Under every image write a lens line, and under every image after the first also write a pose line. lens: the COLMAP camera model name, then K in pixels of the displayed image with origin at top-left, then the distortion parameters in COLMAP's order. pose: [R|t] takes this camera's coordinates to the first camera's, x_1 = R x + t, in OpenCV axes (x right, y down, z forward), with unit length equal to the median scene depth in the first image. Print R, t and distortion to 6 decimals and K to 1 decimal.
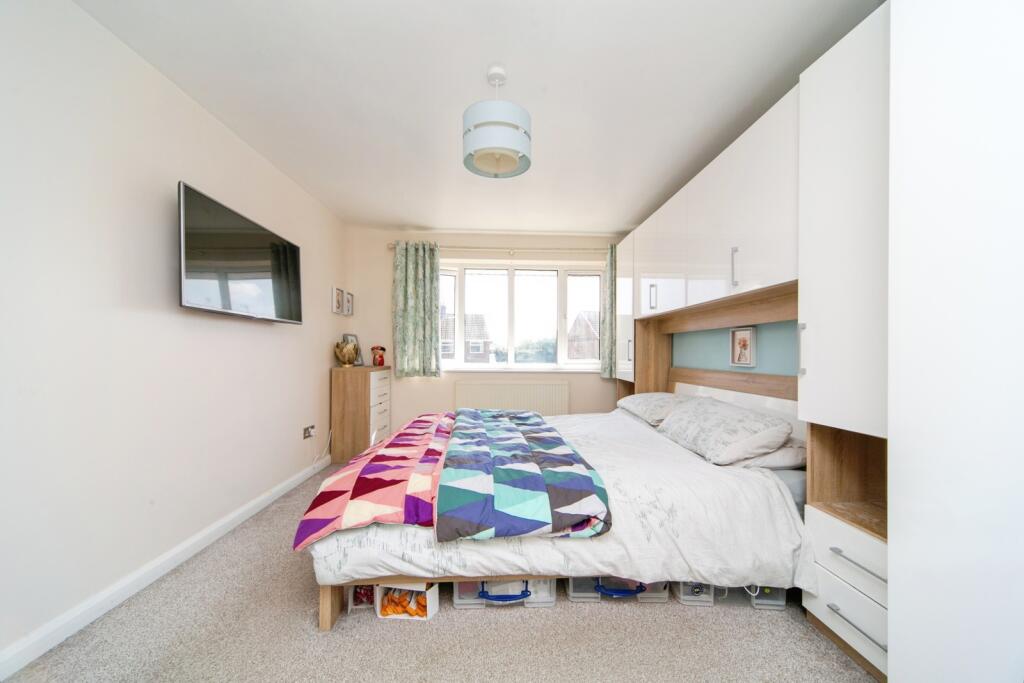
lens RADIAL K [[353.4, 0, 514.9], [0, 353.4, 335.0], [0, 0, 1]] dist [0.000956, 0.000090]
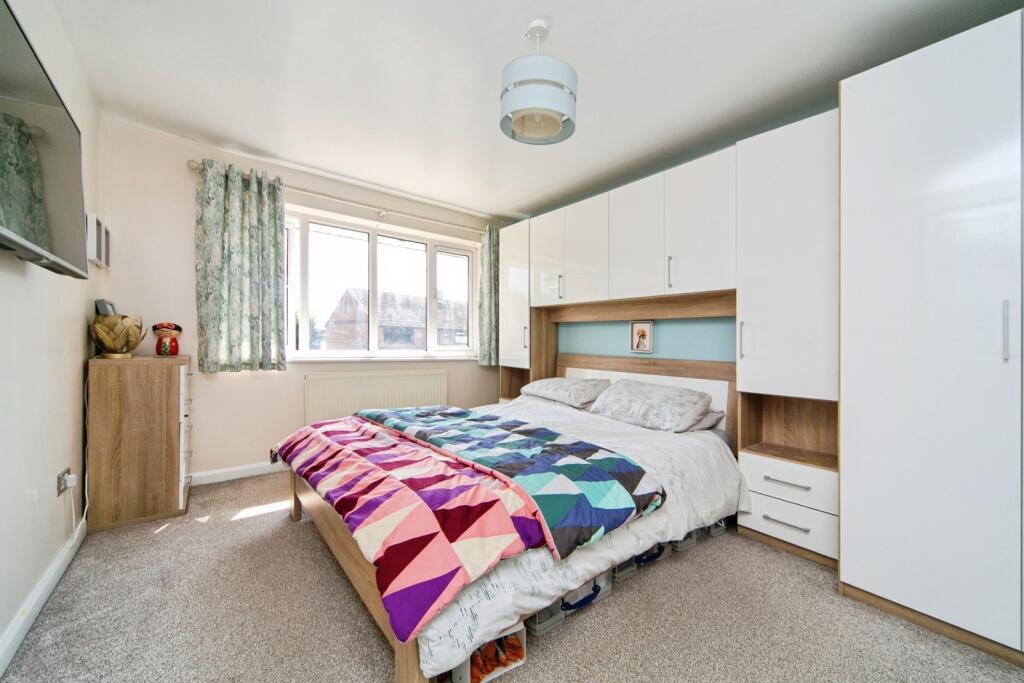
lens RADIAL K [[386.2, 0, 514.0], [0, 386.2, 326.5], [0, 0, 1]] dist [0.001190, 0.000210]
pose [[0.812456, 0.032201, 0.582133, -0.466836], [-0.043814, 0.999022, 0.005887, 0.010191], [-0.581374, -0.030288, 0.813072, 0.170946]]
